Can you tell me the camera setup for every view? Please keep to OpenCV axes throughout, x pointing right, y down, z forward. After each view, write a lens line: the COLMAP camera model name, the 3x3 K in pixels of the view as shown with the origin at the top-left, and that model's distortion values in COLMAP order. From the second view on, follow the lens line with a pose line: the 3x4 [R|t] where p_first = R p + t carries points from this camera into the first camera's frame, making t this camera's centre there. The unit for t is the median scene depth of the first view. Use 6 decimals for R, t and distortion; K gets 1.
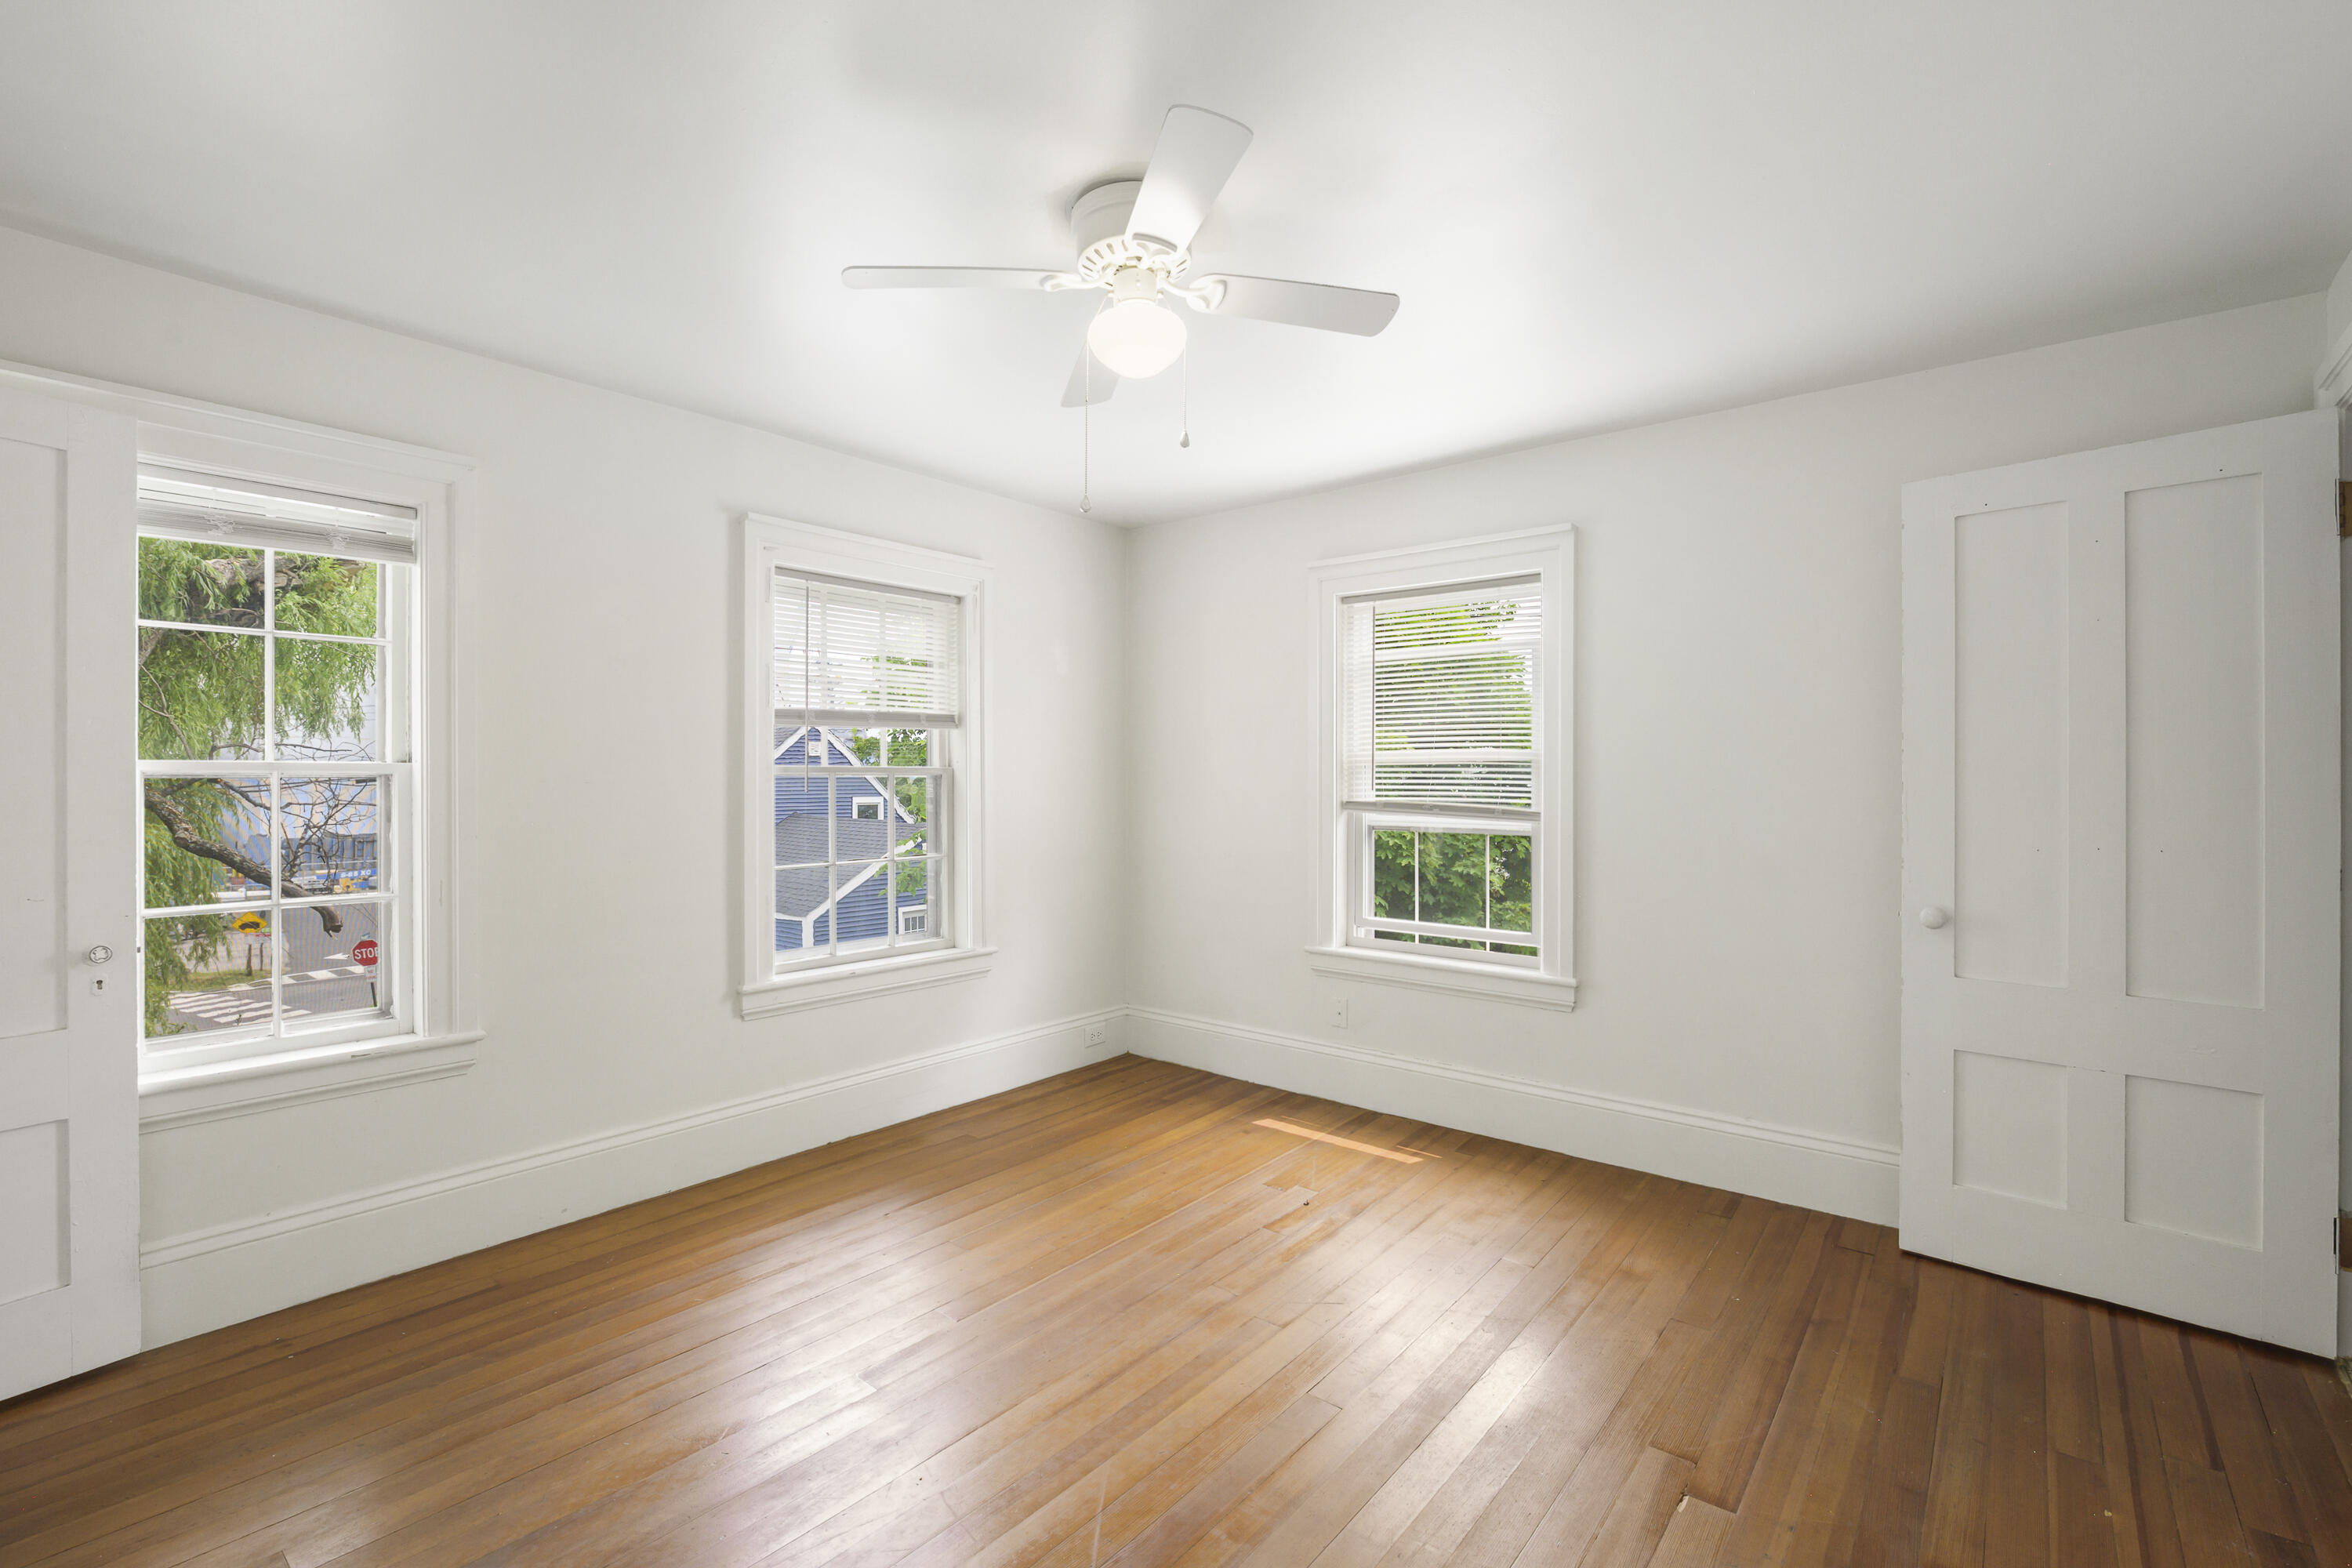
lens RADIAL K [[1054.9, 0, 1177.9], [0, 1054.9, 775.2], [0, 0, 1]] dist [0.001480, -0.001723]
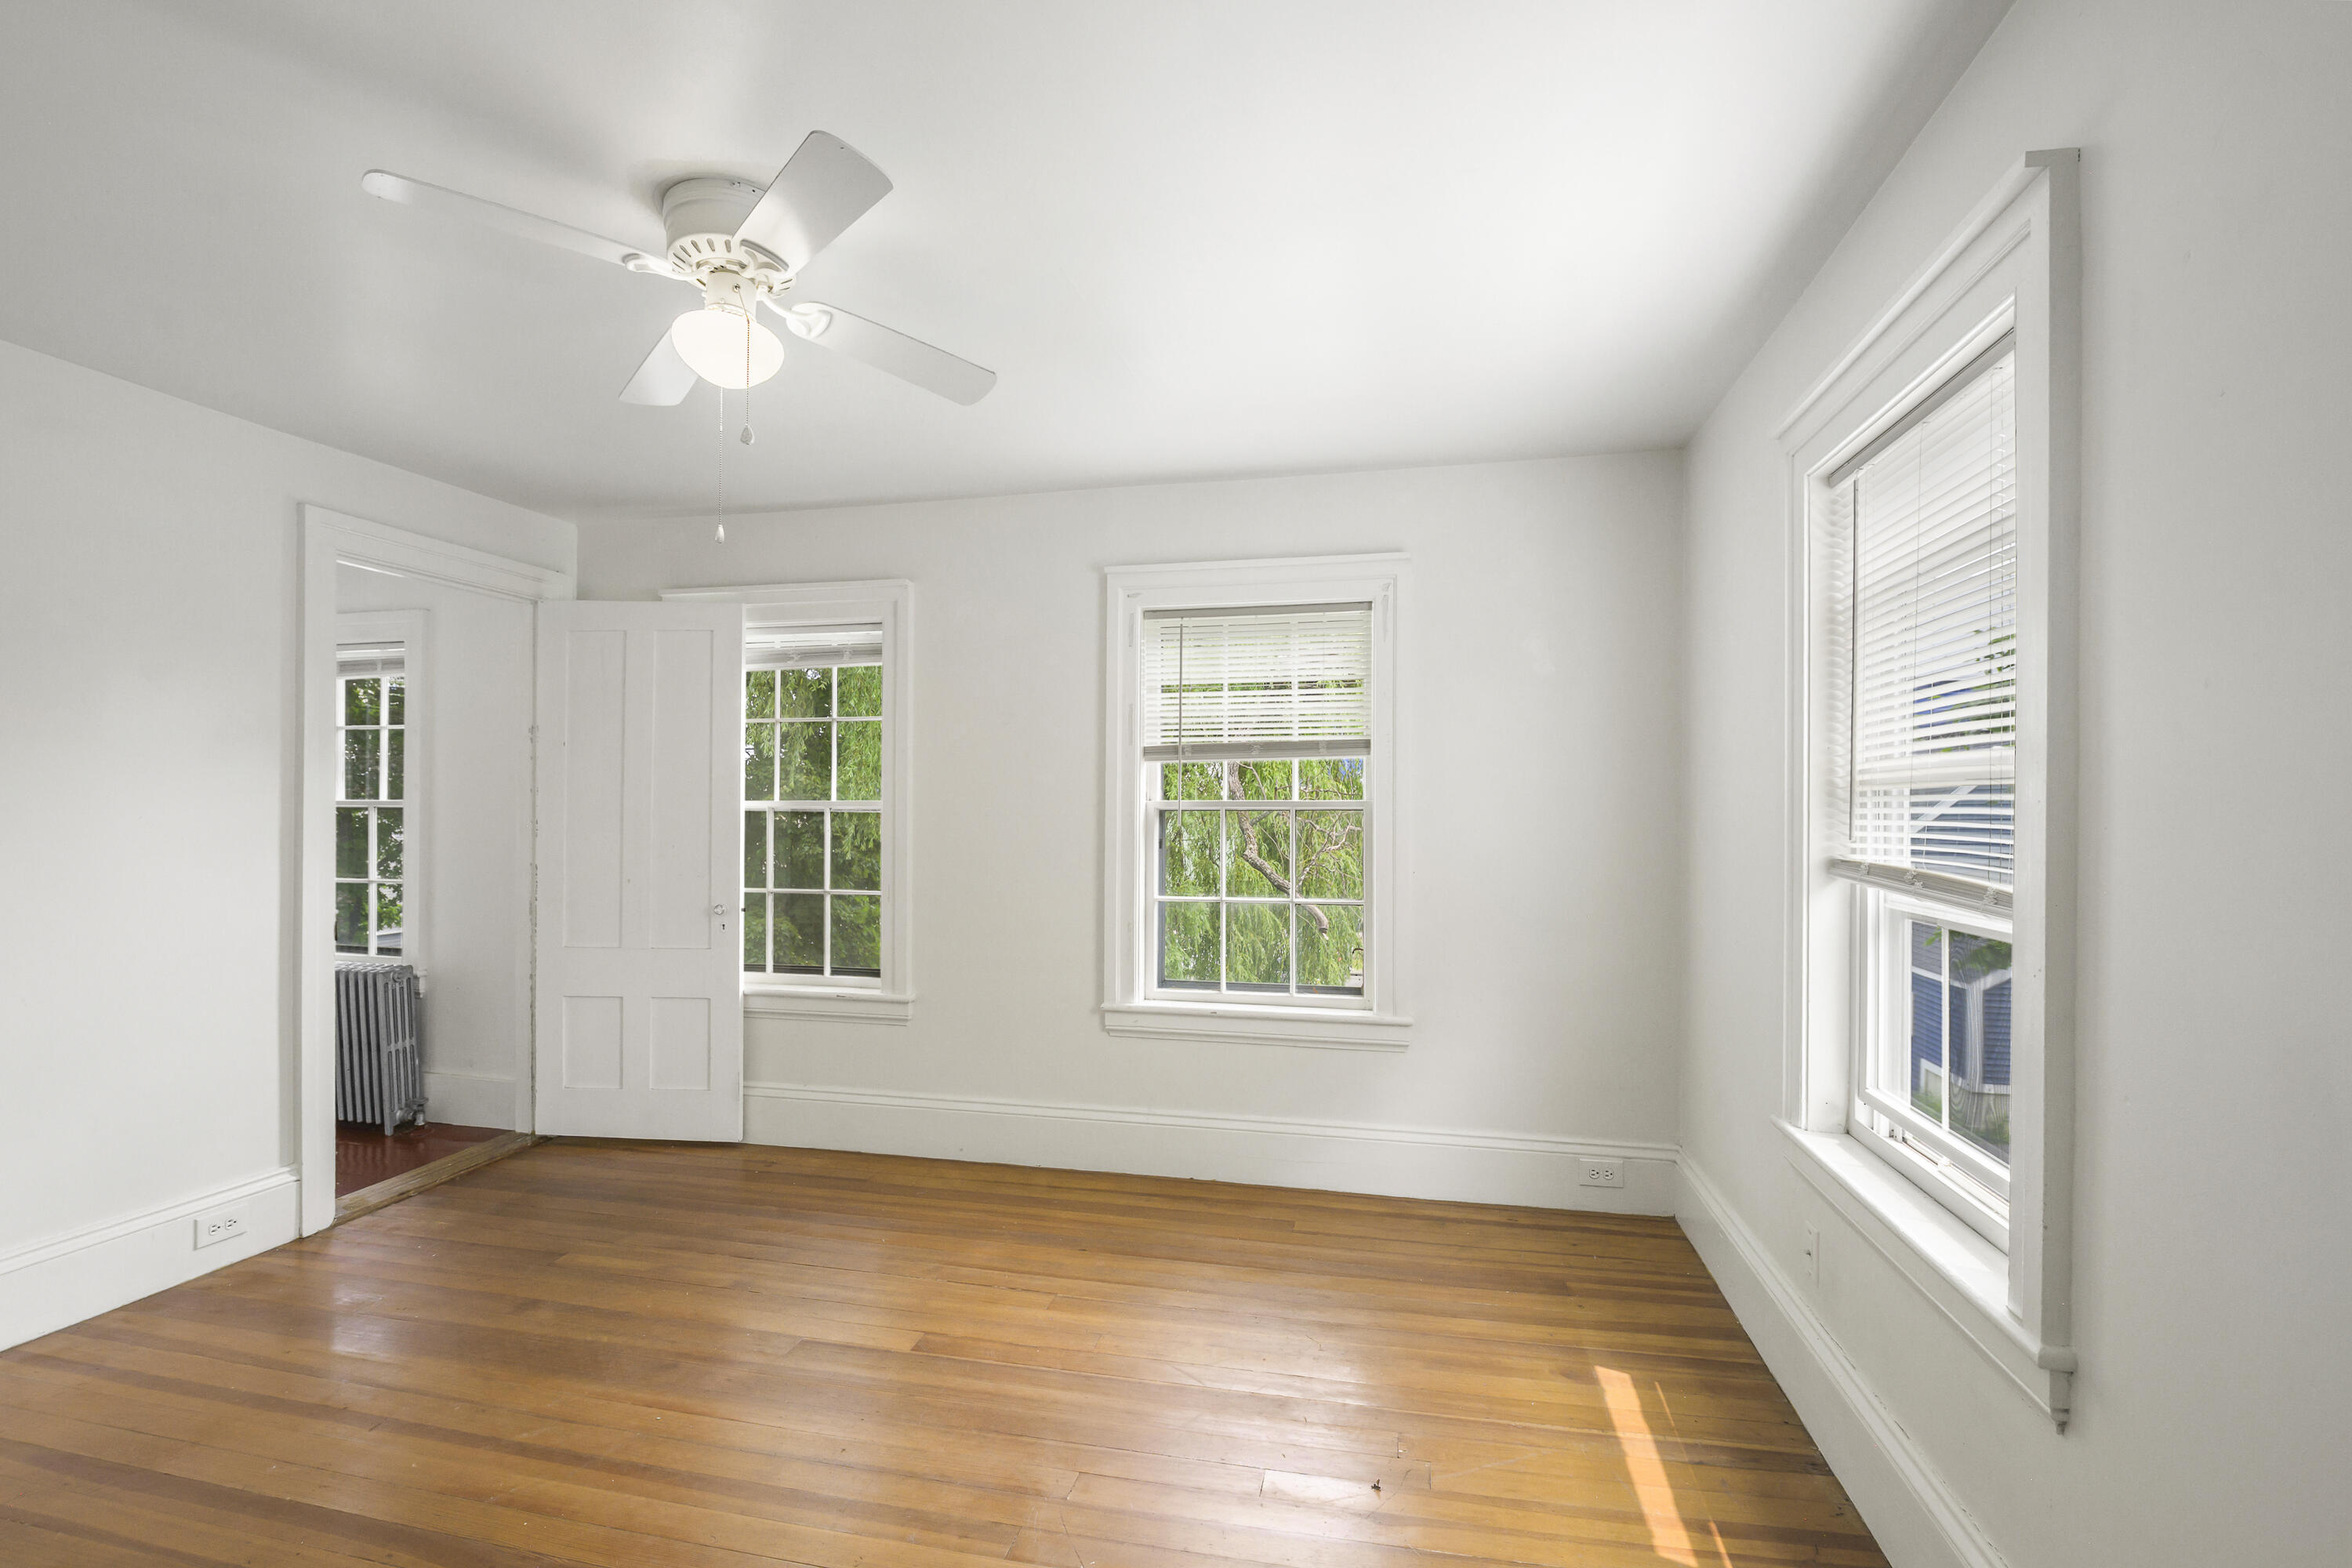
lens RADIAL K [[1054.9, 0, 1125.8], [0, 1054.9, 820.2], [0, 0, 1]] dist [0.001480, -0.001723]
pose [[0.439790, 0.008097, -0.898064, 0.549305], [0.000500, 0.999957, 0.009260, 0.000434], [0.898100, -0.004522, 0.439767, 0.518928]]
